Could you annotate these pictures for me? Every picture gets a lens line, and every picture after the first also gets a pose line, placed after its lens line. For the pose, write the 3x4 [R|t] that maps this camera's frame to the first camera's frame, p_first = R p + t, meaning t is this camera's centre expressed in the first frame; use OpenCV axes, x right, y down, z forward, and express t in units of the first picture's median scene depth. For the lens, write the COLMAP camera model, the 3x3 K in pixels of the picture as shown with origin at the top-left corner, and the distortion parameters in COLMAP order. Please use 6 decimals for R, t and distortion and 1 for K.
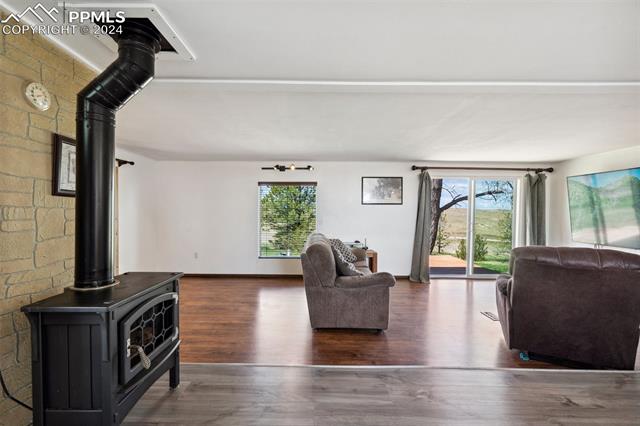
lens RADIAL K [[294.7, 0, 312.4], [0, 294.7, 211.7], [0, 0, 1]] dist [-0.002113, 0.001719]
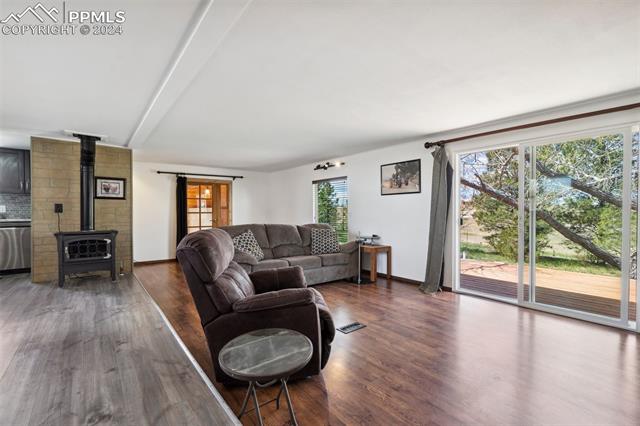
lens RADIAL K [[294.7, 0, 314.0], [0, 294.7, 214.6], [0, 0, 1]] dist [-0.002113, 0.001719]
pose [[0.612836, 0.001095, -0.790209, 0.782755], [0.007635, 0.999944, 0.007307, 0.026568], [0.790173, -0.010511, 0.612793, 0.285973]]
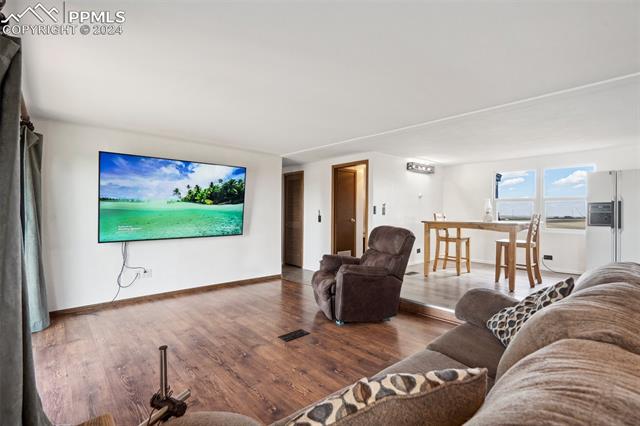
lens RADIAL K [[294.7, 0, 317.2], [0, 294.7, 212.8], [0, 0, 1]] dist [-0.002113, 0.001719]
pose [[-0.681534, -0.016838, 0.731593, 0.004699], [-0.007525, 0.999844, 0.016003, 0.011347], [-0.731748, 0.005401, -0.681554, 0.981556]]
